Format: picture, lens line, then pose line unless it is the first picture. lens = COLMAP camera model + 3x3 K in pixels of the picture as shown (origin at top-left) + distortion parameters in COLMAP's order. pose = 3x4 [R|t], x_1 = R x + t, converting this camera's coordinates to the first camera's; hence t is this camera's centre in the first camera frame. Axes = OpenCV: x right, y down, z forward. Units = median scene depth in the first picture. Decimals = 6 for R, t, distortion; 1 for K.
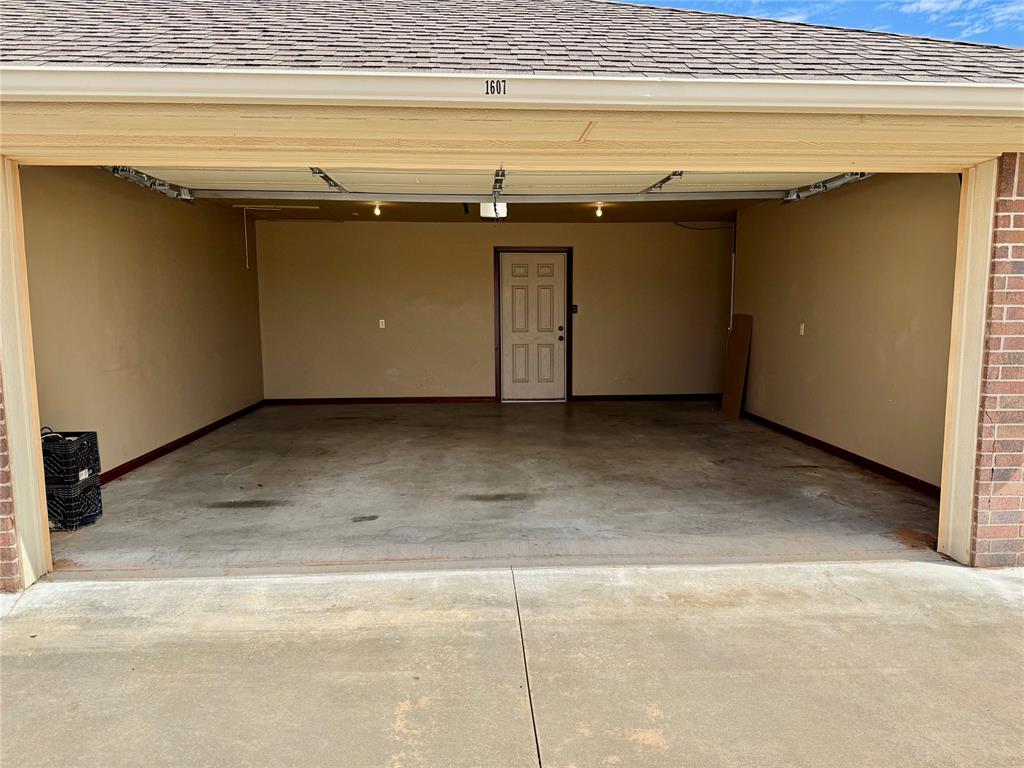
lens RADIAL K [[722.8, 0, 512.0], [0, 722.8, 384.0], [0, 0, 1]] dist [0.005669, 0.002665]
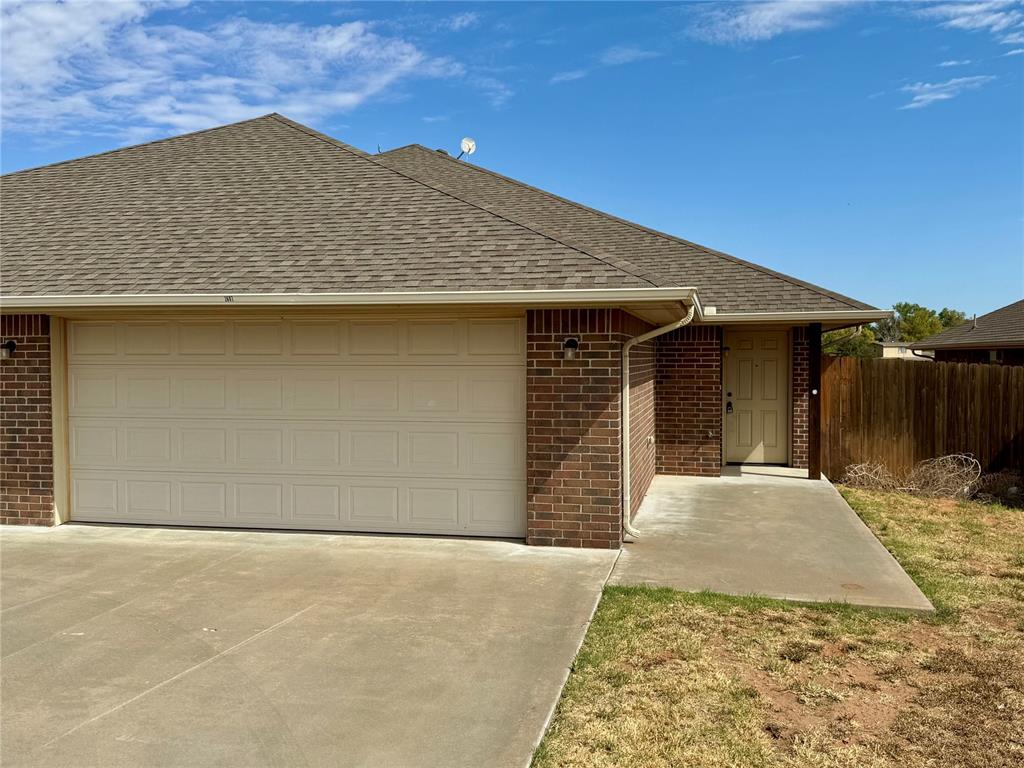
lens RADIAL K [[948.5, 0, 512.0], [0, 948.5, 384.0], [0, 0, 1]] dist [0.011492, 0.002479]
pose [[0.966182, 0.010890, -0.257632, 1.230739], [-0.031635, 0.996567, -0.076514, 0.048382], [0.255915, 0.082077, 0.963209, -1.255526]]
